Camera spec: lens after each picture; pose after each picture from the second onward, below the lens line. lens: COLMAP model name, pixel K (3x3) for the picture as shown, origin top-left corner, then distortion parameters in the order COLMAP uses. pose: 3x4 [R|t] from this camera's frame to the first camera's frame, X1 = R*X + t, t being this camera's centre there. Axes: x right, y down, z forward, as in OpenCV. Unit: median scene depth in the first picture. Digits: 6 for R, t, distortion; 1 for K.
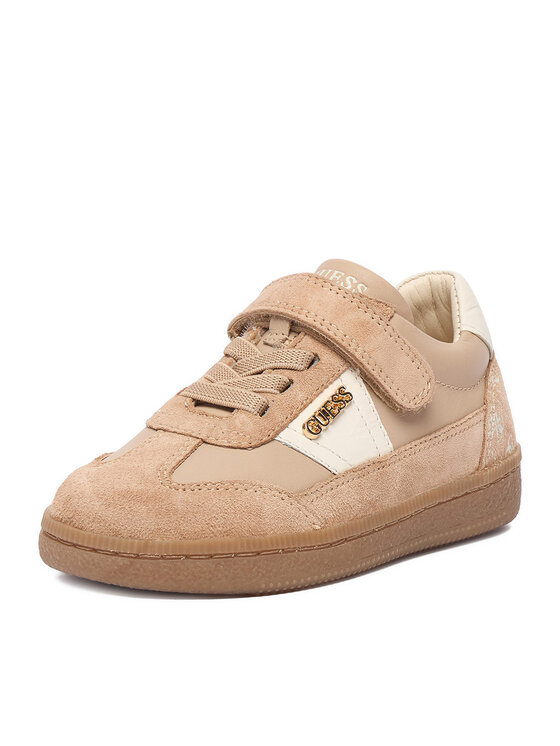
lens RADIAL K [[2498.0, 0, 280.0], [0, 2498.0, 373.0], [0, 0, 1]] dist [0.094443, 2.660668]
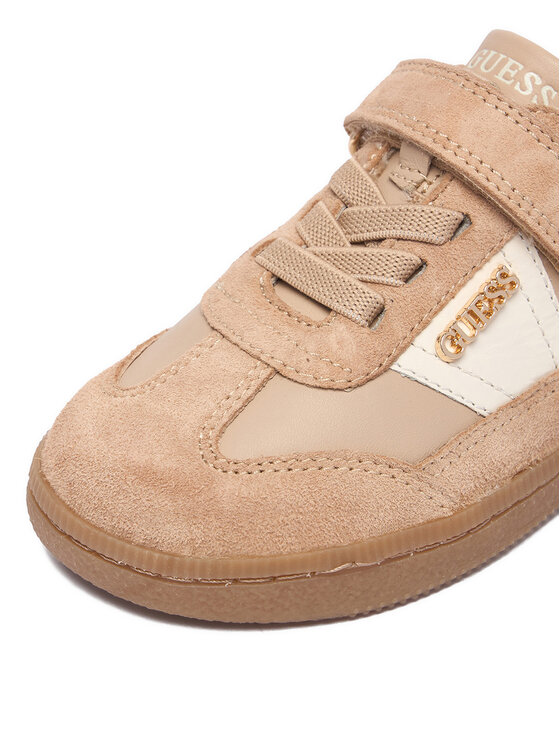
lens RADIAL K [[2498.0, 0, 280.0], [0, 2498.0, 373.0], [0, 0, 1]] dist [0.094443, 2.660668]
pose [[0.995013, 0.057836, -0.081264, 0.021936], [-0.035400, 0.966455, 0.254384, -0.133741], [0.093251, -0.250238, 0.963683, 0.376548]]
